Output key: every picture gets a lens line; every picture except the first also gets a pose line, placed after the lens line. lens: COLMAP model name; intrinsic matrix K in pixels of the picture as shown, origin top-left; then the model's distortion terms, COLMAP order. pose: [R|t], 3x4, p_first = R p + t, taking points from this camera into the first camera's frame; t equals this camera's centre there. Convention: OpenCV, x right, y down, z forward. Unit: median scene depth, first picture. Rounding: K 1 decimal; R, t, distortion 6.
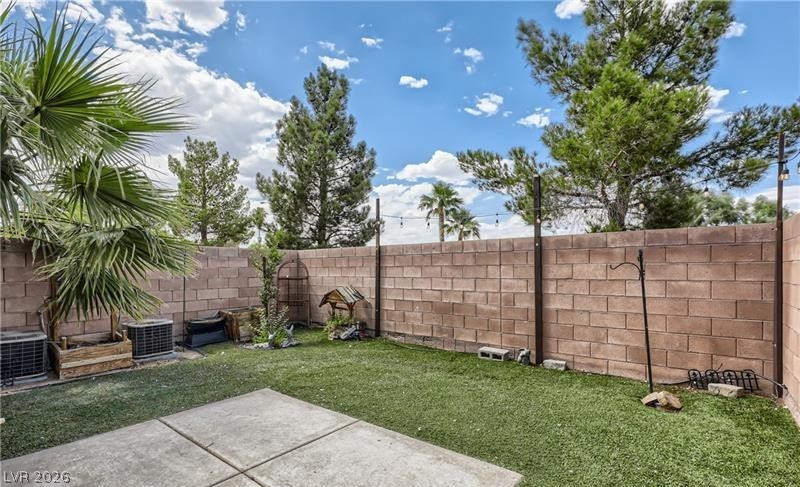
lens RADIAL K [[376.0, 0, 397.2], [0, 376.0, 266.2], [0, 0, 1]] dist [0.000132, -0.000033]
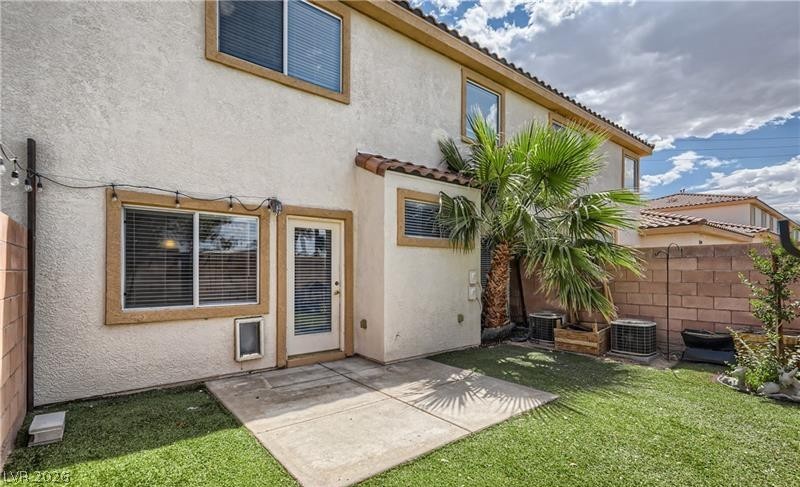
lens RADIAL K [[376.0, 0, 397.2], [0, 376.0, 266.2], [0, 0, 1]] dist [0.000132, -0.000033]
pose [[-0.222580, -0.000993, -0.974914, 0.492611], [0.003321, 0.999993, -0.001777, -0.006061], [0.974909, -0.003634, -0.222576, 0.582210]]
